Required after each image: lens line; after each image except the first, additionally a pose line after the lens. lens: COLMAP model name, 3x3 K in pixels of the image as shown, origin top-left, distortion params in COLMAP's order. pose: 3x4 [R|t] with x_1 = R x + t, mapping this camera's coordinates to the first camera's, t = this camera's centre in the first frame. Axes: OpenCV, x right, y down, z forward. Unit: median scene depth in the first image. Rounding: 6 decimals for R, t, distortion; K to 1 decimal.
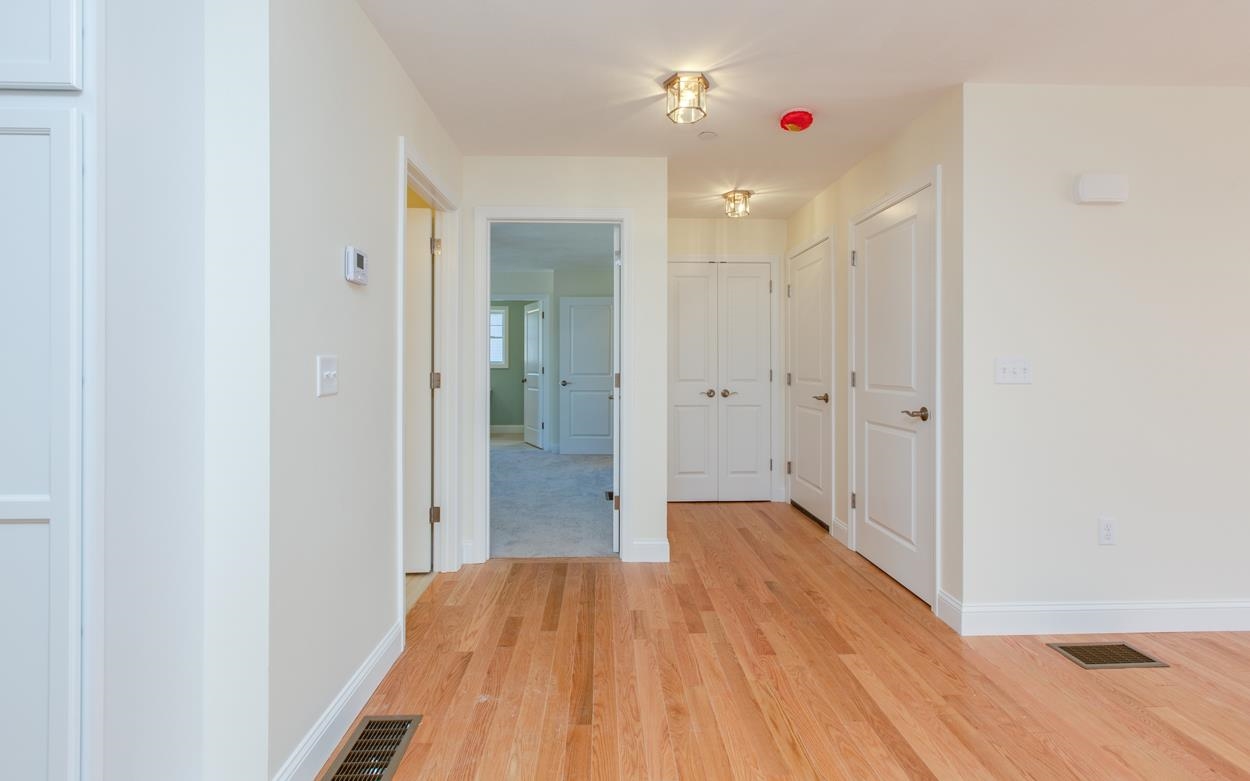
lens RADIAL K [[564.9, 0, 622.3], [0, 564.9, 360.5], [0, 0, 1]] dist [0.000310, -0.000043]
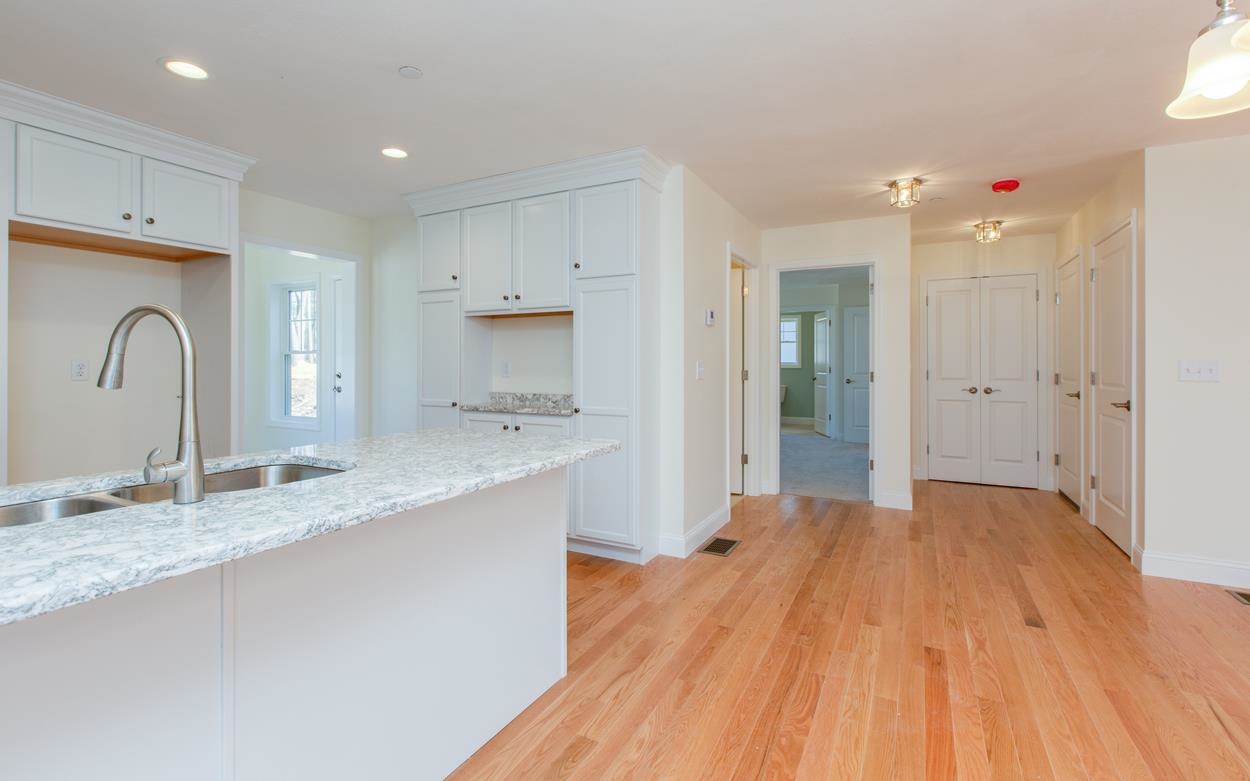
lens RADIAL K [[564.9, 0, 622.3], [0, 564.9, 360.5], [0, 0, 1]] dist [0.000310, -0.000043]
pose [[0.868945, -0.002020, -0.494905, 0.147664], [0.001583, 0.999998, -0.001302, -0.004040], [0.494906, 0.000348, 0.868946, -0.519808]]
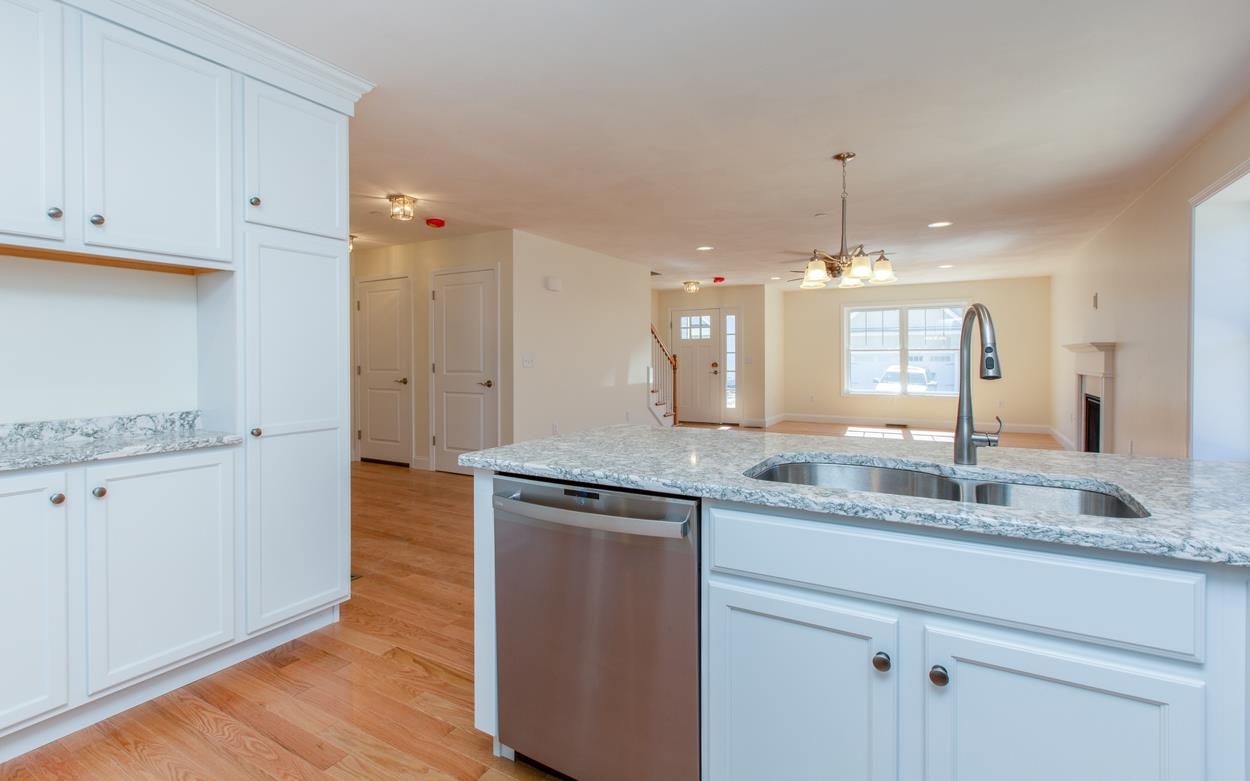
lens RADIAL K [[564.9, 0, 622.3], [0, 564.9, 360.5], [0, 0, 1]] dist [0.000310, -0.000043]
pose [[0.536514, -0.005925, 0.843870, -0.721531], [-0.001728, 0.999966, 0.008119, -0.003008], [-0.843889, -0.005814, 0.536486, -0.371958]]
